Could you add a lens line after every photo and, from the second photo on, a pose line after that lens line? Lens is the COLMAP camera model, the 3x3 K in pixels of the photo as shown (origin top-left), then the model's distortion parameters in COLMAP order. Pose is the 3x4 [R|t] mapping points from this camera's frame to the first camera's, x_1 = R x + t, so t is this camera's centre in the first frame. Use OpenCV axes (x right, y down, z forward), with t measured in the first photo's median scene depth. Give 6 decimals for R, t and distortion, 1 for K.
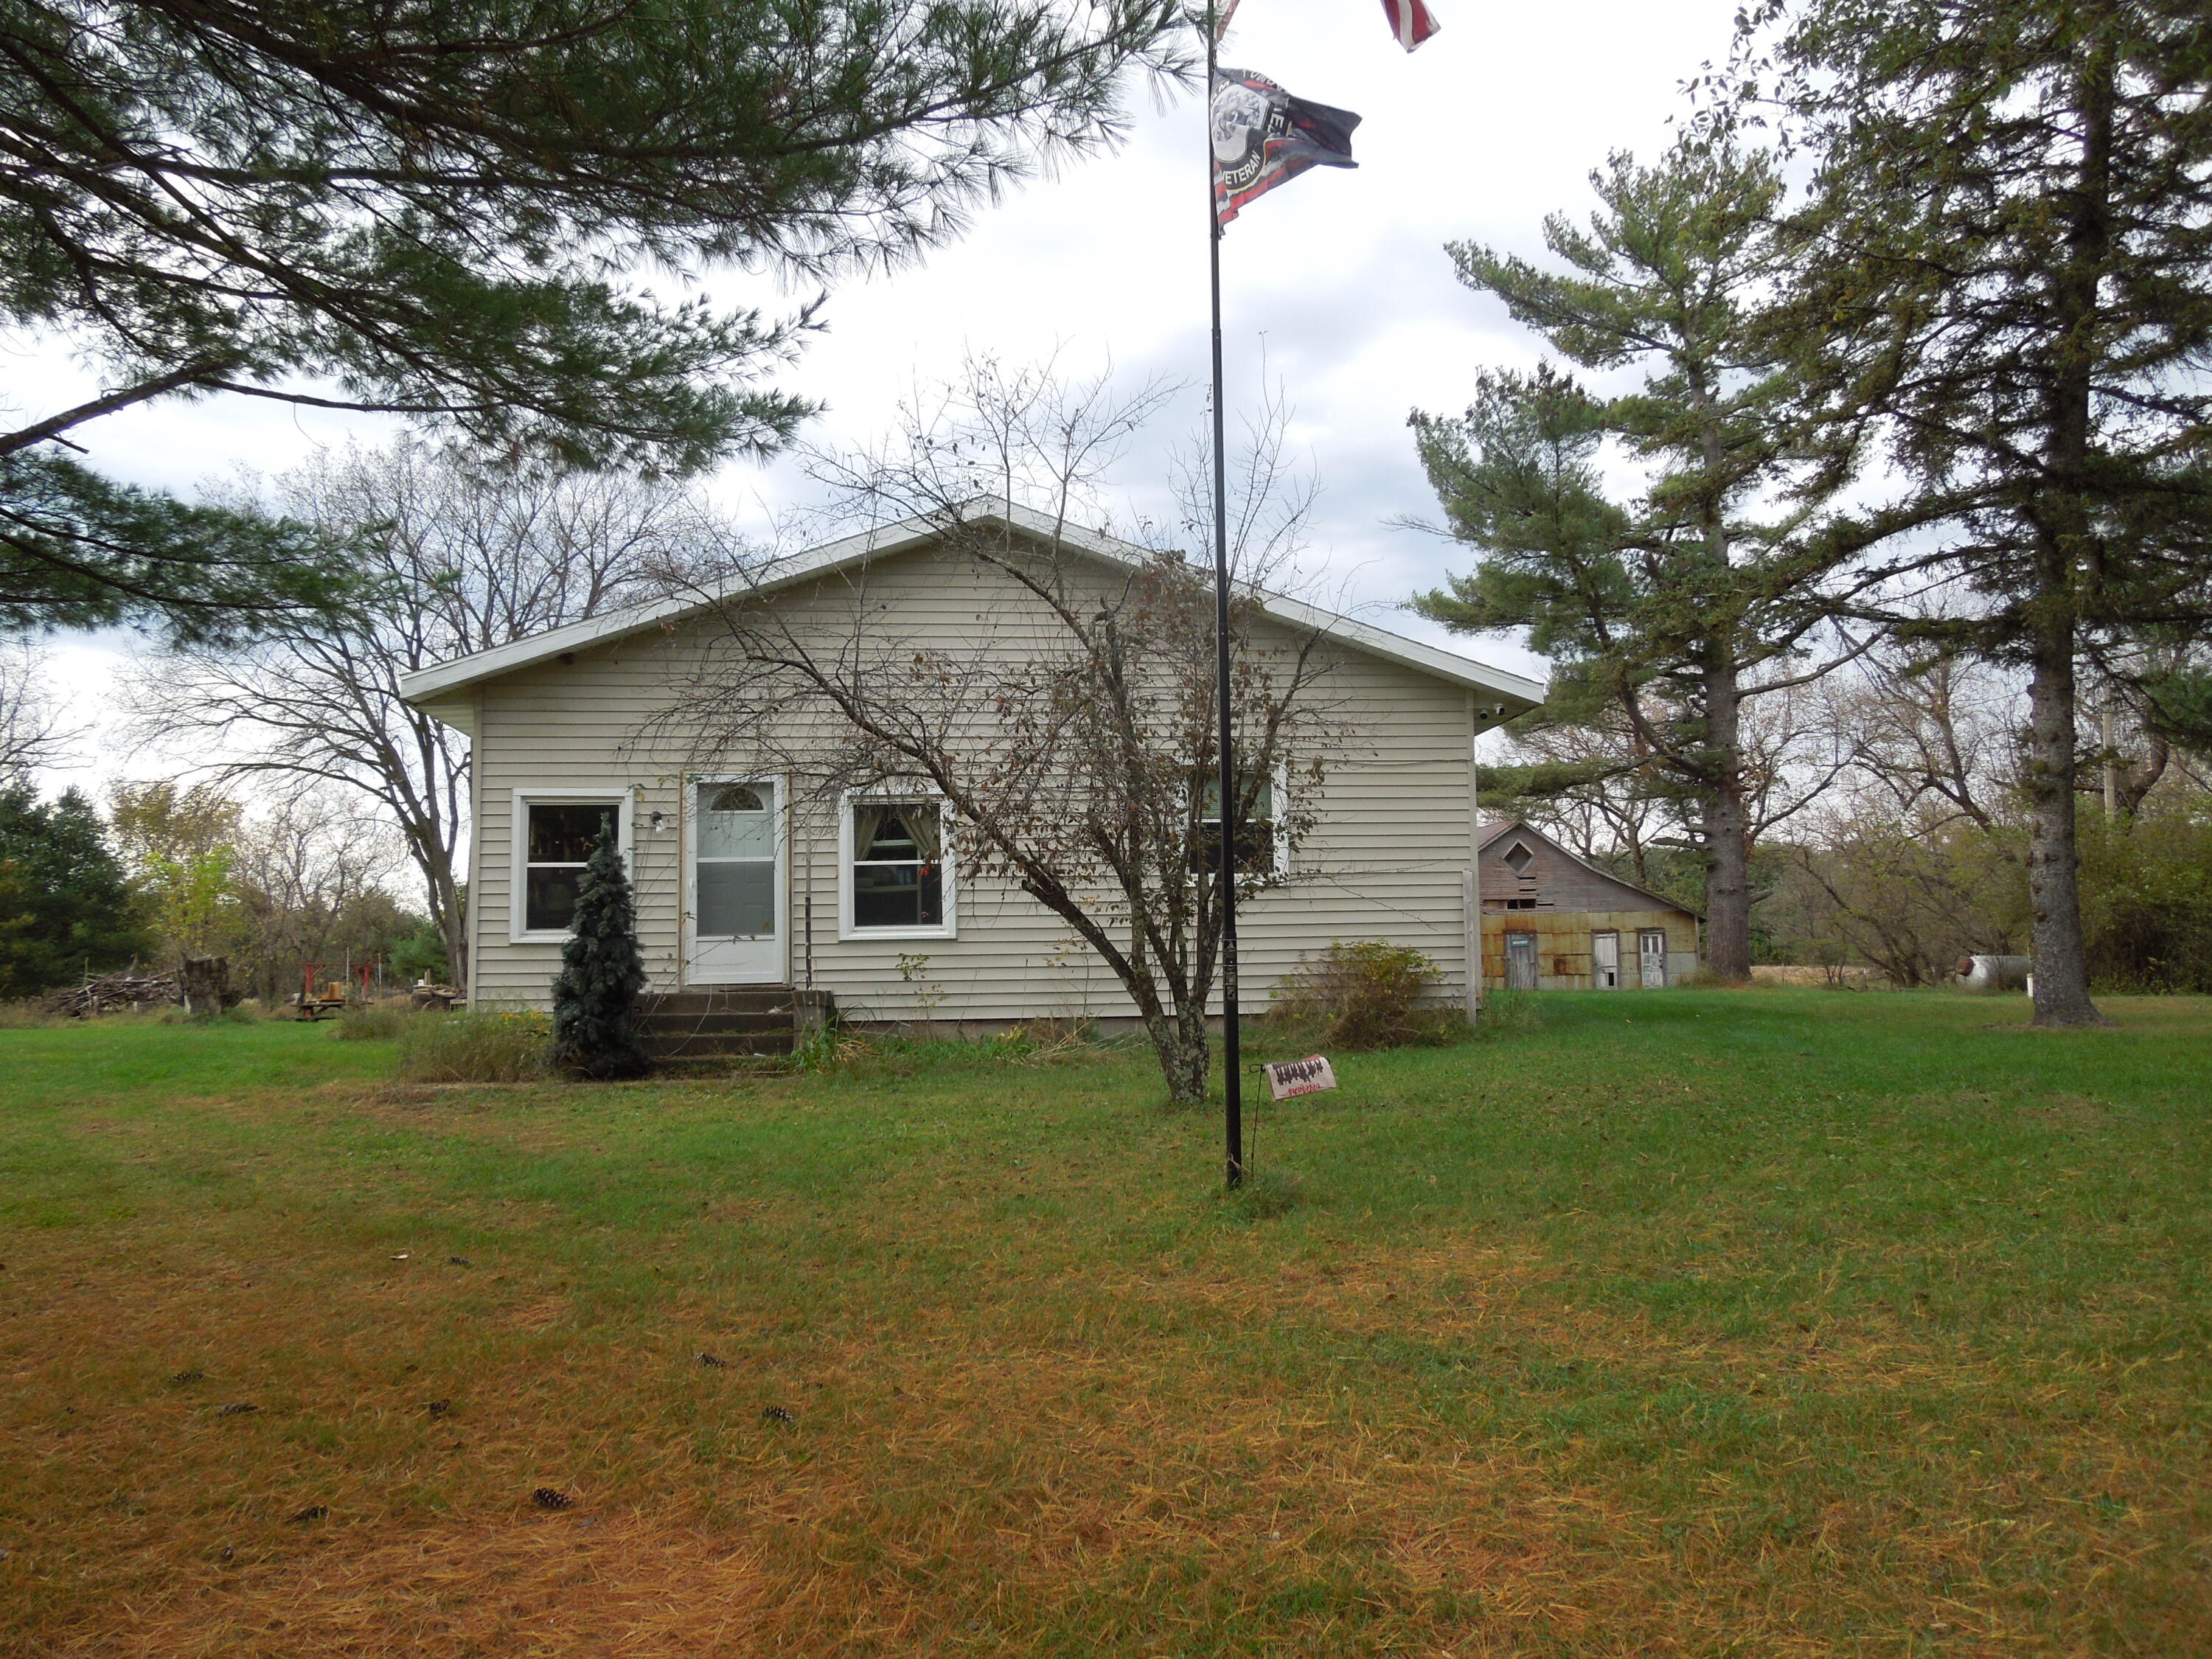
lens RADIAL K [[1690.5, 0, 1115.0], [0, 1690.5, 821.7], [0, 0, 1]] dist [-0.028971, 0.040982]
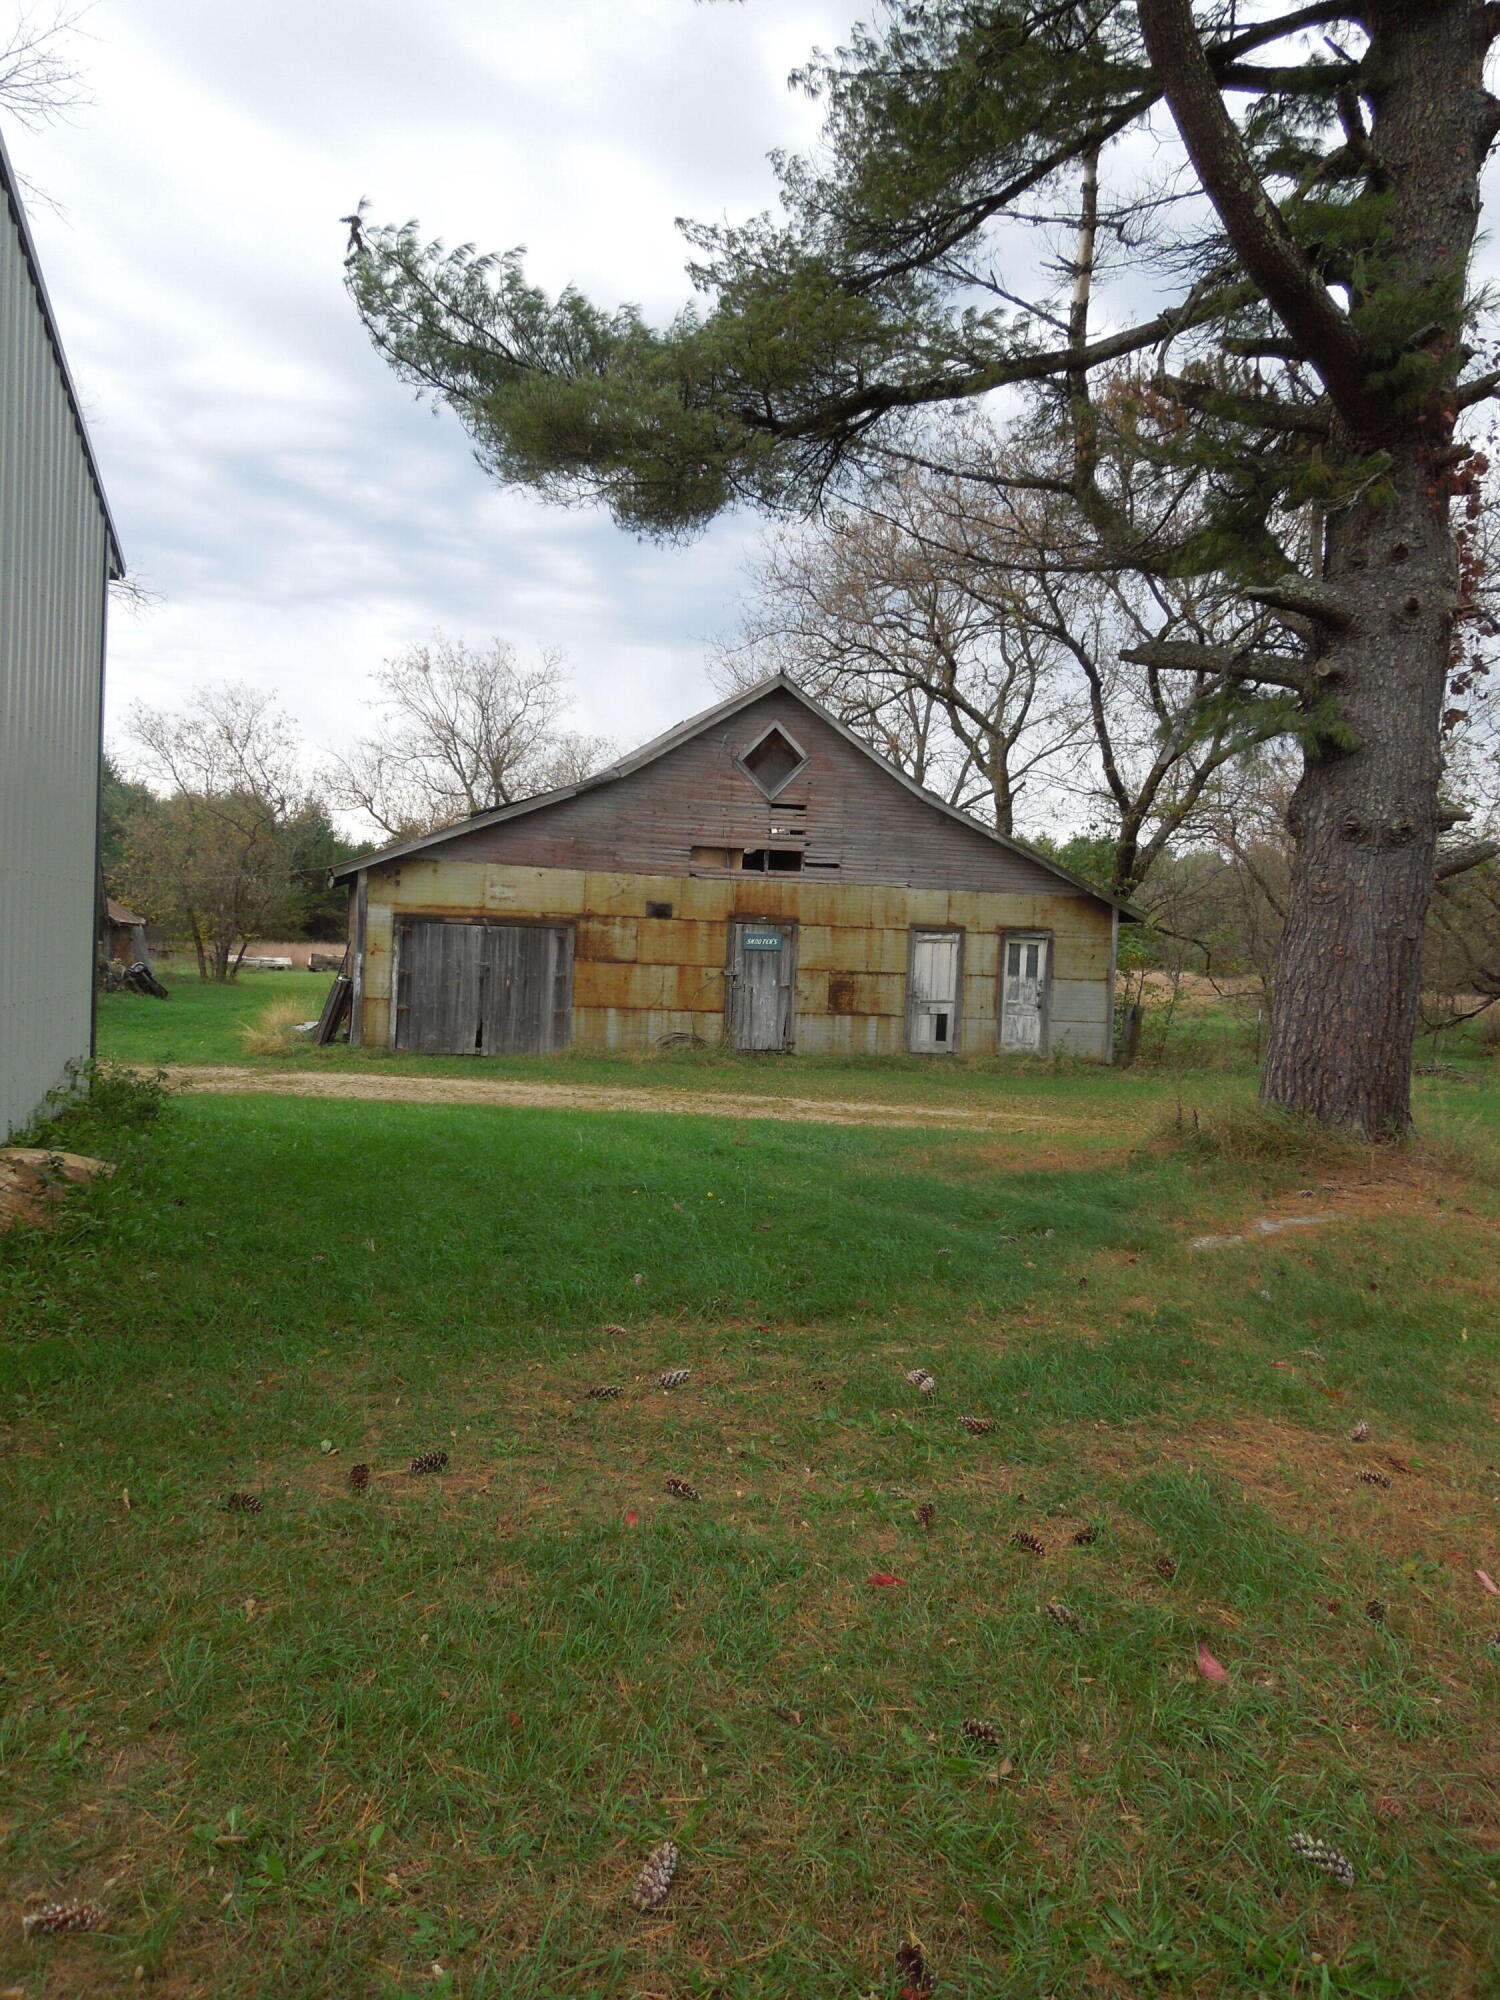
lens RADIAL K [[1528.5, 0, 750.0], [0, 1528.5, 1000.0], [0, 0, 1]] dist [-0.028971, 0.040982]
pose [[0.983582, 0.053275, 0.172416, 0.647503], [-0.077252, 0.987762, 0.135490, 0.118367], [-0.163088, -0.146585, 0.975661, 2.297905]]
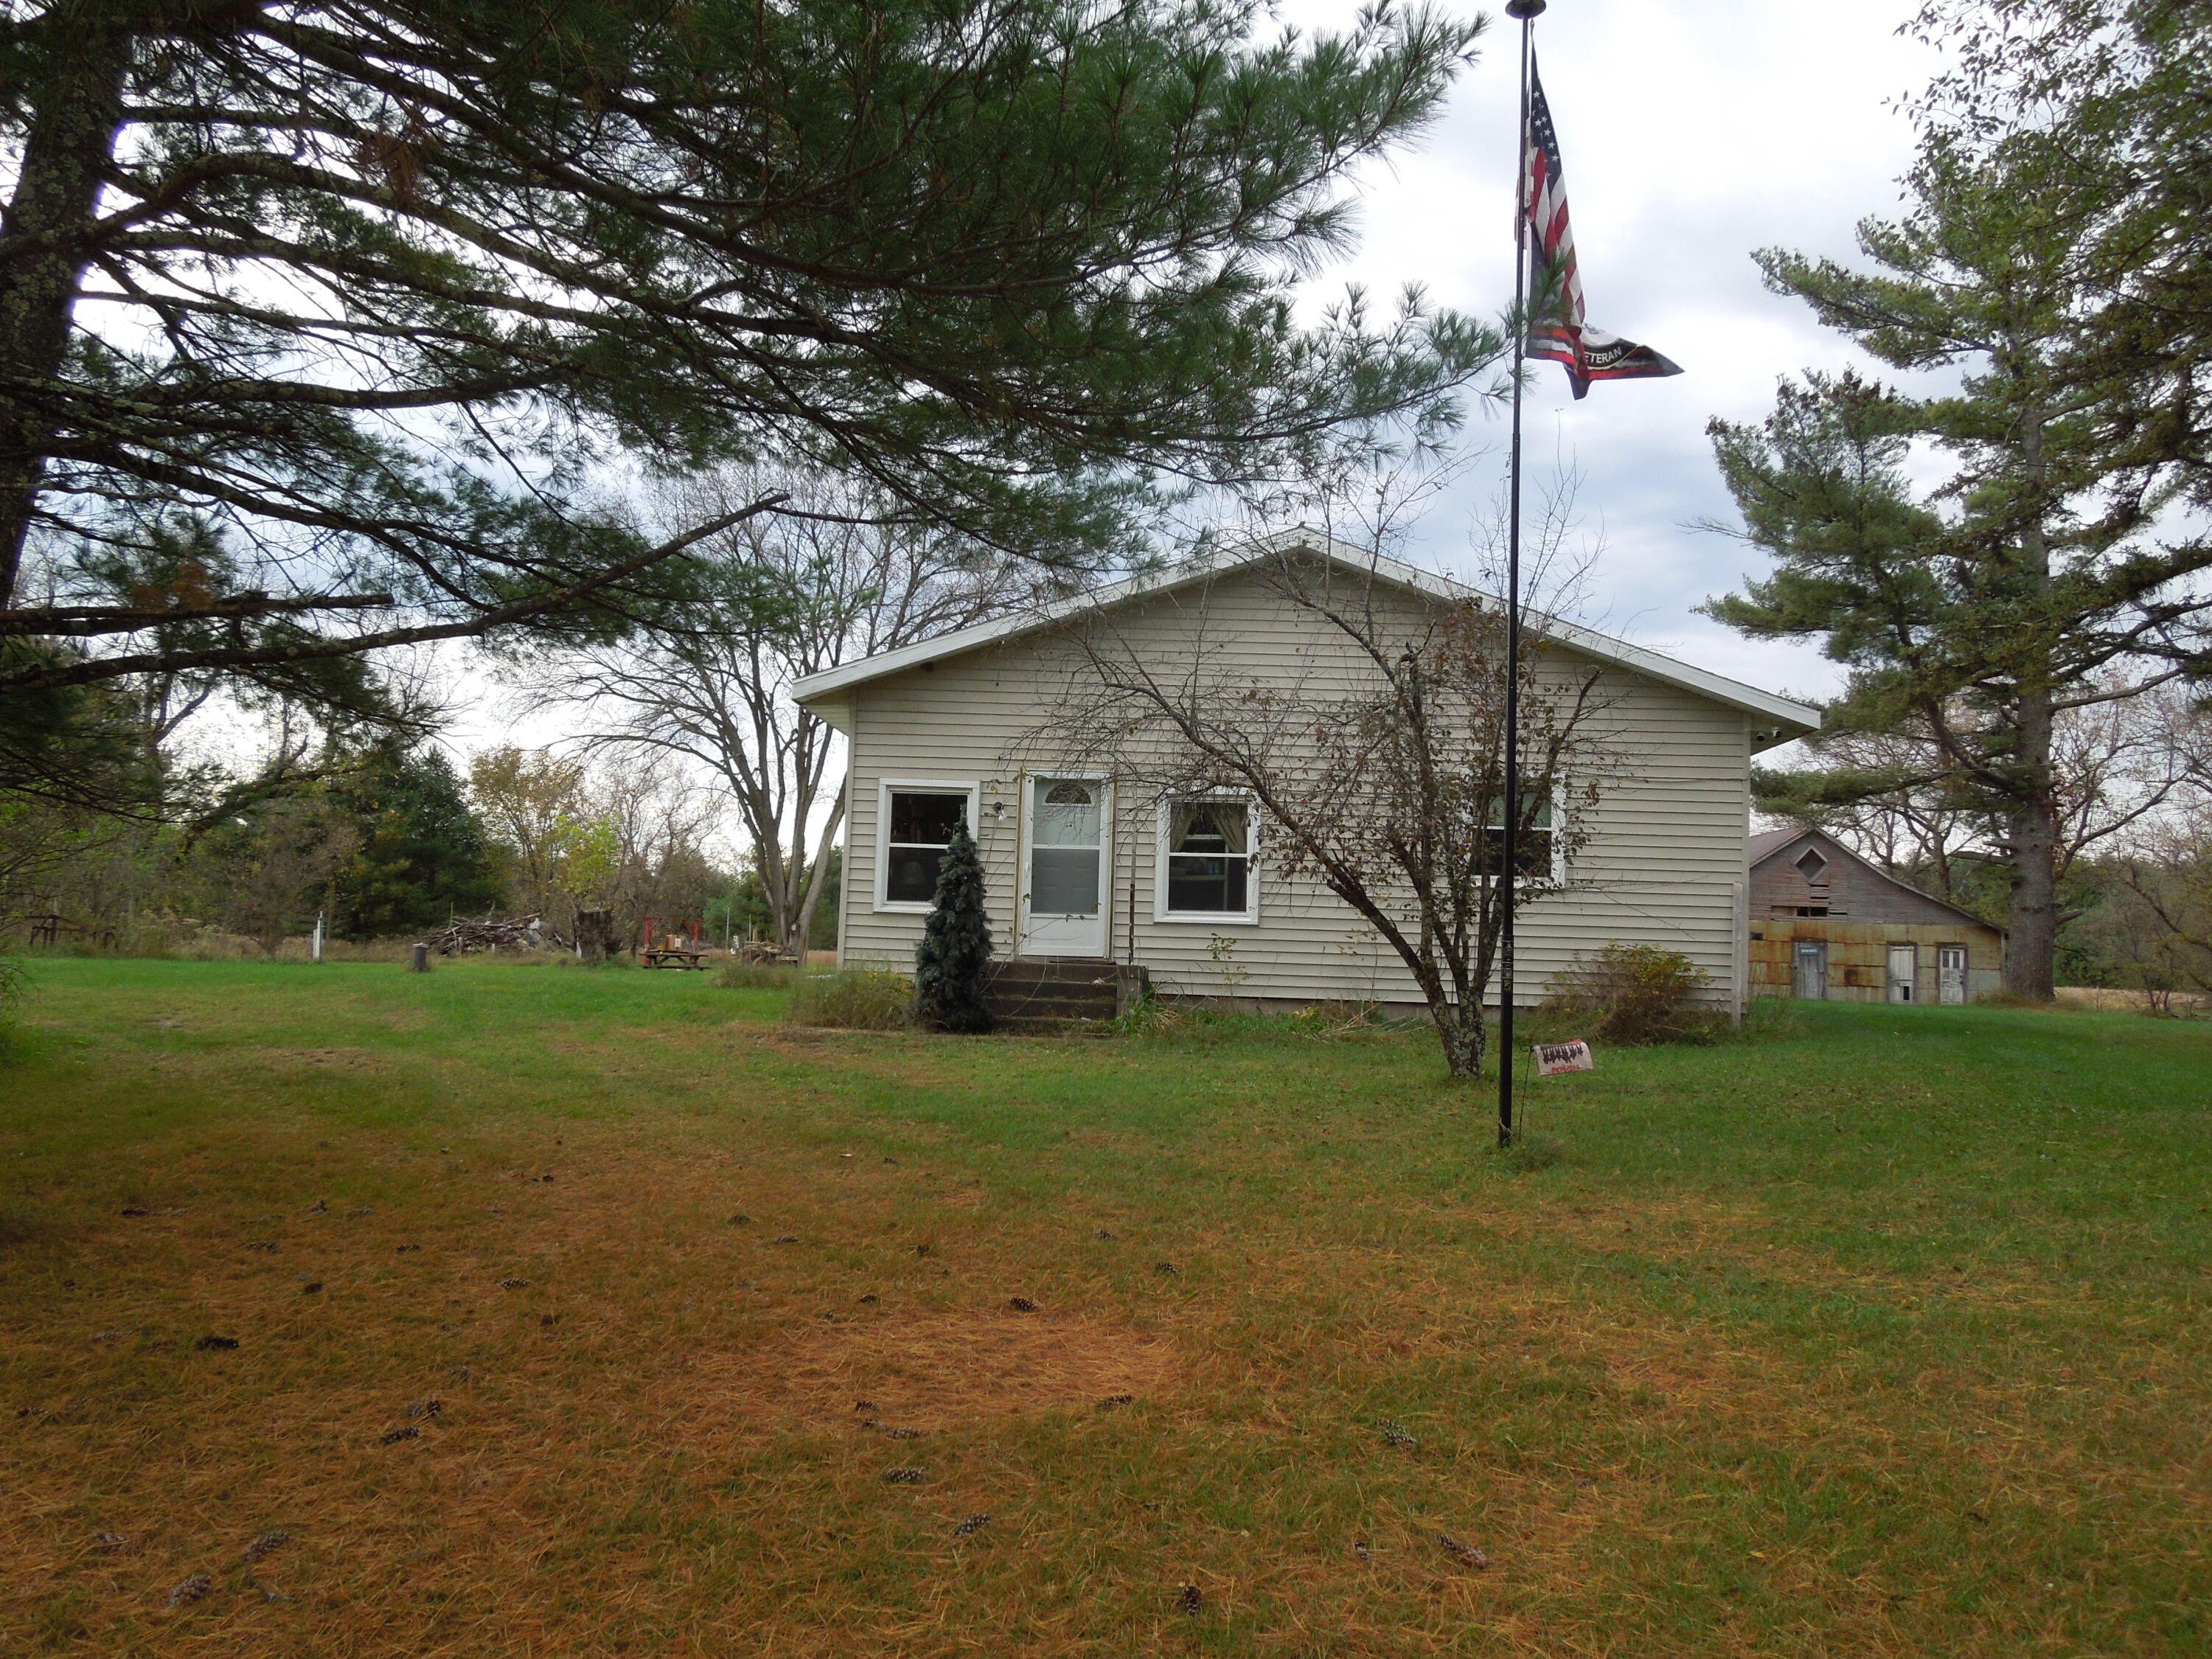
lens RADIAL K [[1690.5, 0, 1115.0], [0, 1690.5, 821.7], [0, 0, 1]] dist [-0.028971, 0.040982]
pose [[0.986176, 0.036490, -0.161635, -0.008980], [-0.034732, 0.999303, 0.013695, -0.011212], [0.162022, -0.007891, 0.986756, -0.118352]]
